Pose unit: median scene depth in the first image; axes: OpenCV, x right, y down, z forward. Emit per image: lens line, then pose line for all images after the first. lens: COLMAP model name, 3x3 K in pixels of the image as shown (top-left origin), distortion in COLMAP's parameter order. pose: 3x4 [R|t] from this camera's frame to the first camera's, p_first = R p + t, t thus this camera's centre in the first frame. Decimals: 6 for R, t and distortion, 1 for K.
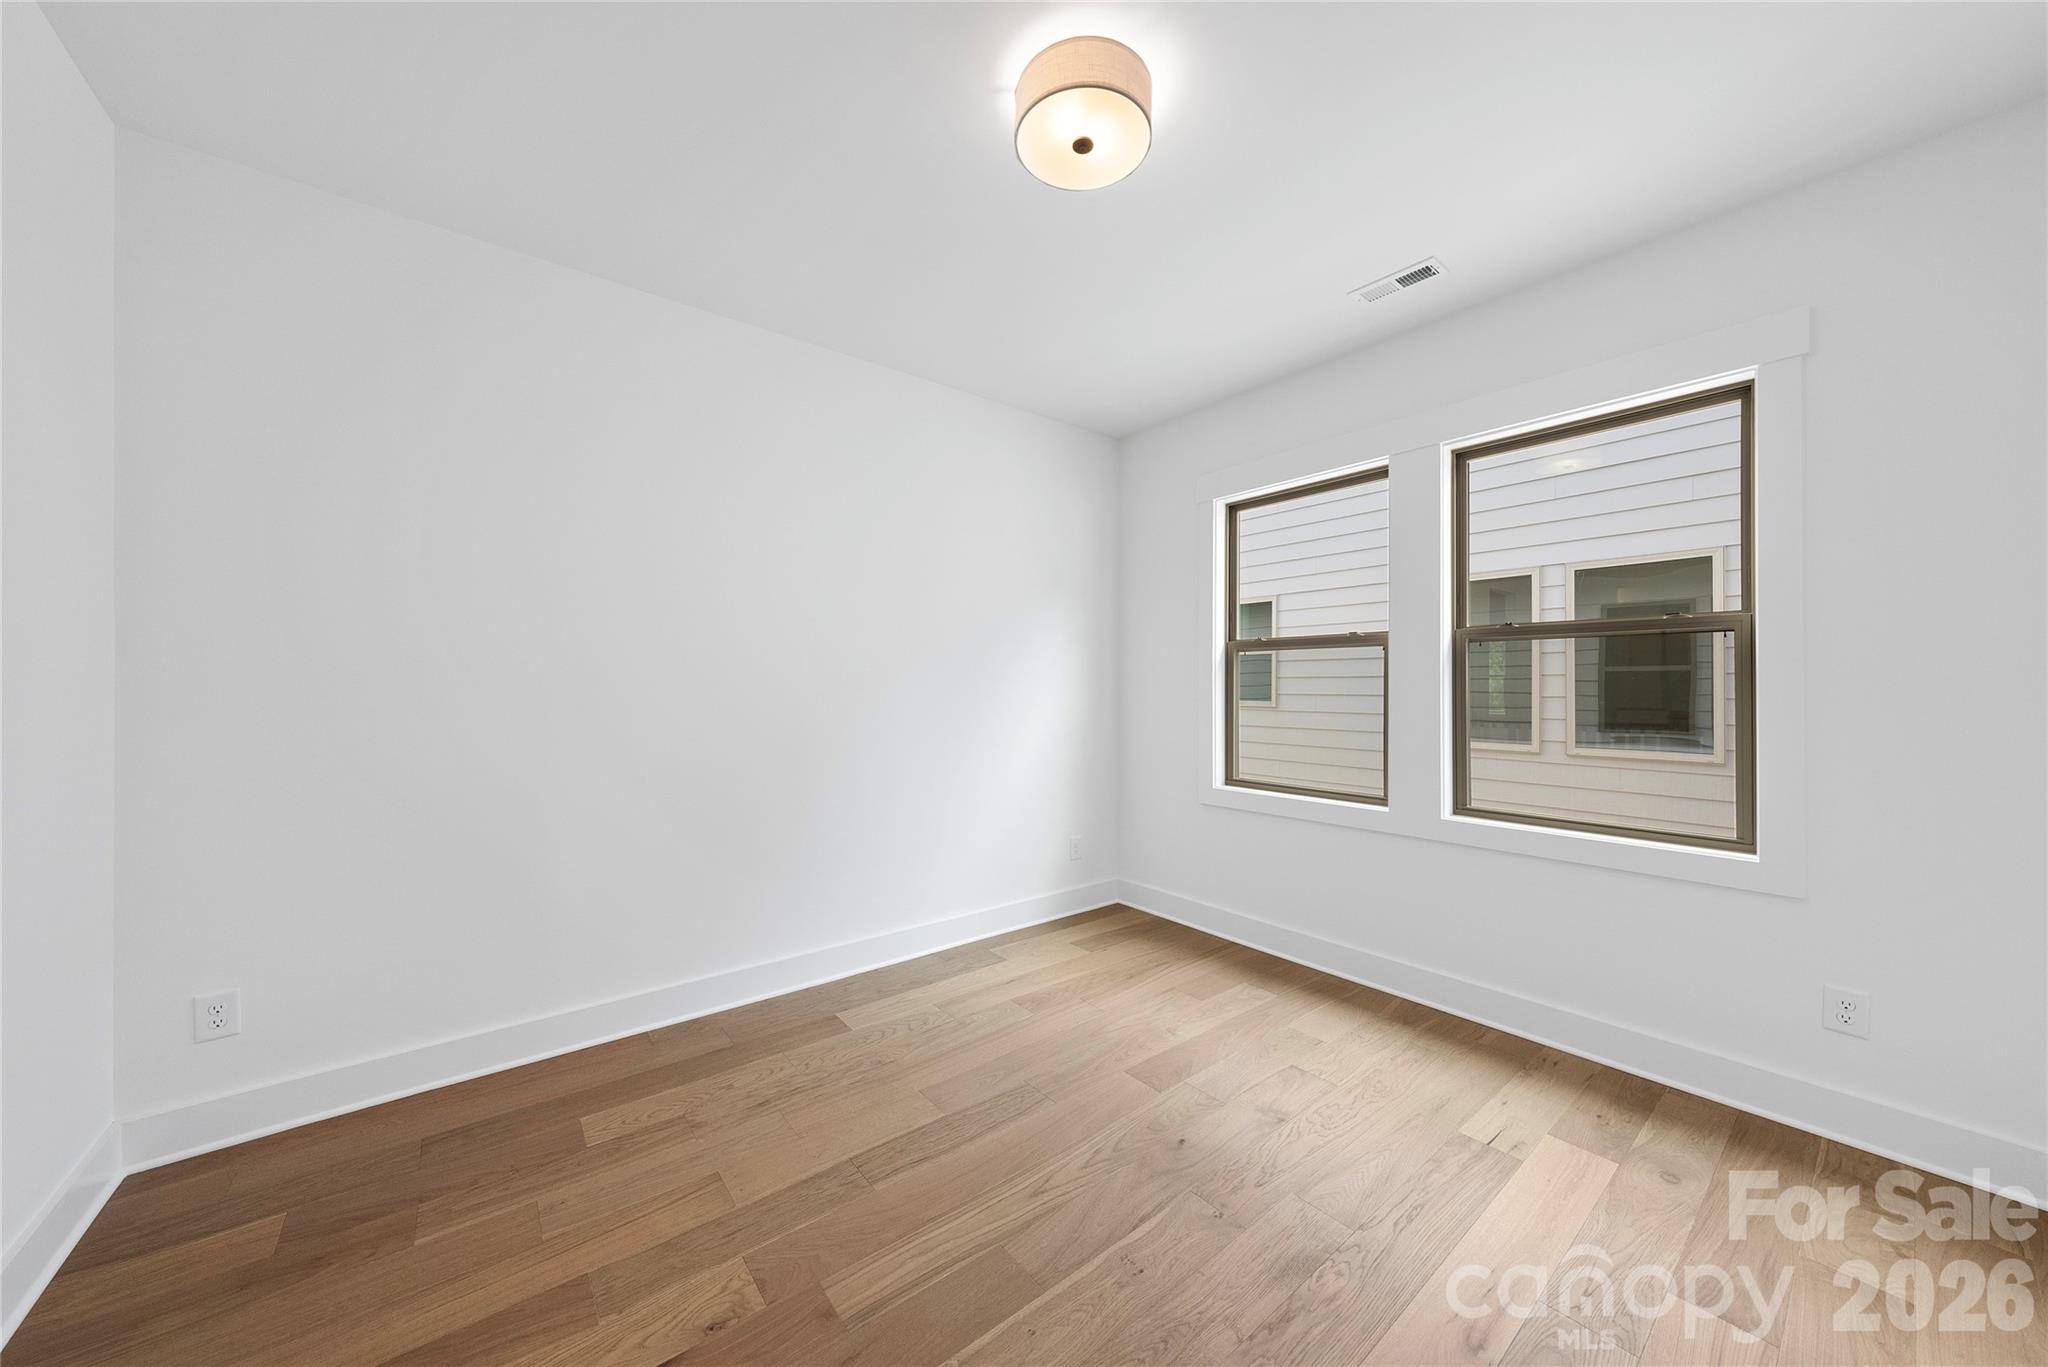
lens RADIAL K [[696.5, 0, 1038.6], [0, 696.5, 672.8], [0, 0, 1]] dist [-0.000605, -0.000146]
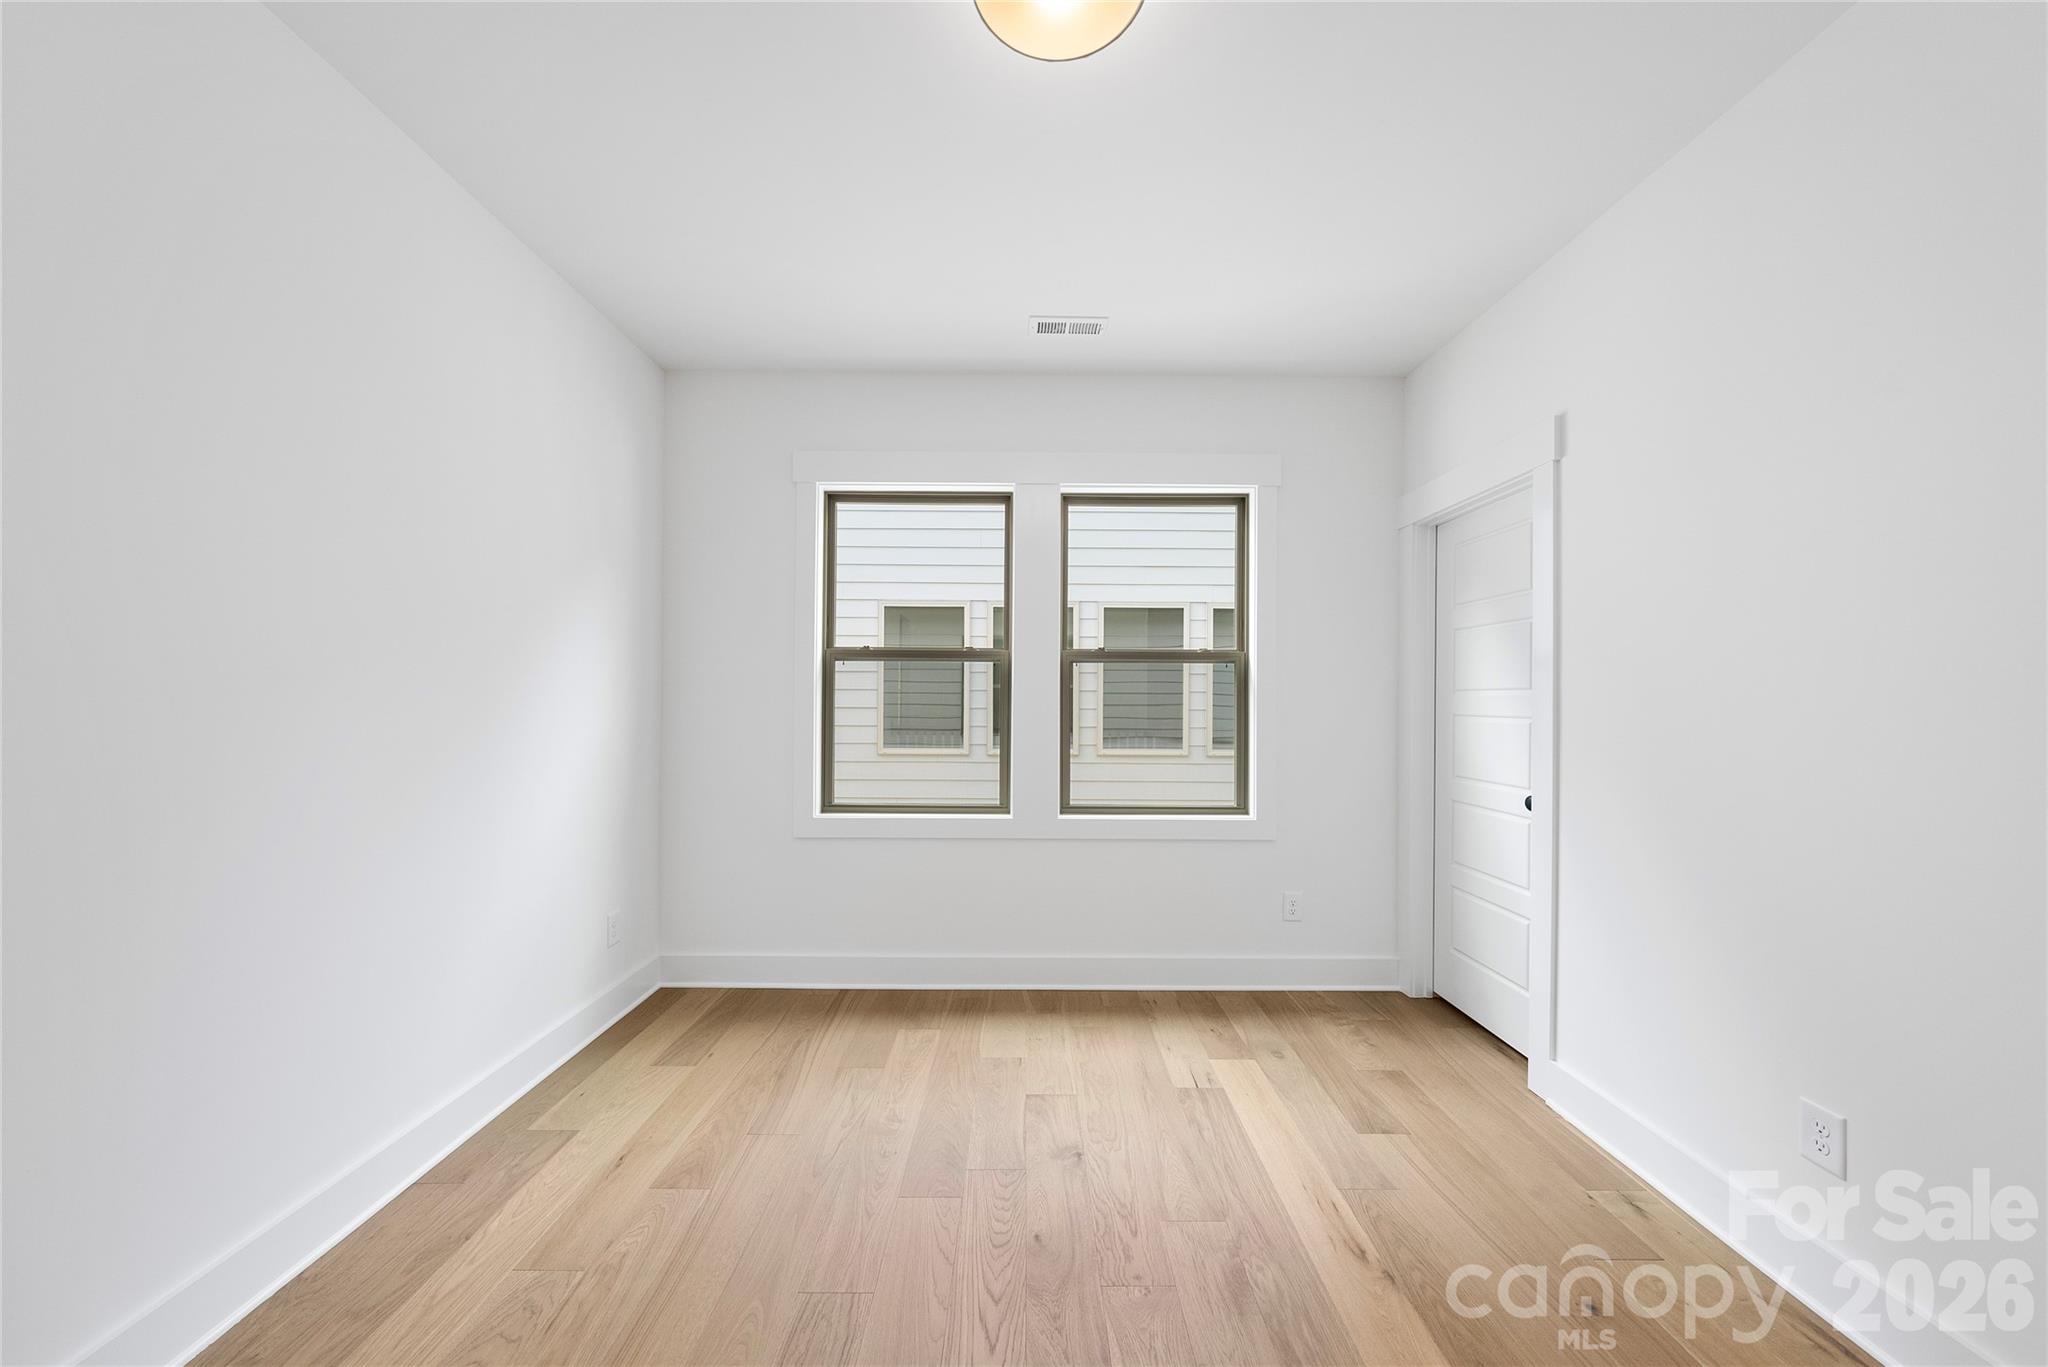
lens RADIAL K [[696.5, 0, 1017.0], [0, 696.5, 684.3], [0, 0, 1]] dist [-0.000605, -0.000146]
pose [[0.635274, 0.021171, 0.771997, -0.340214], [-0.019660, 0.999744, -0.011238, 0.008719], [-0.772036, -0.008038, 0.635527, 0.349683]]
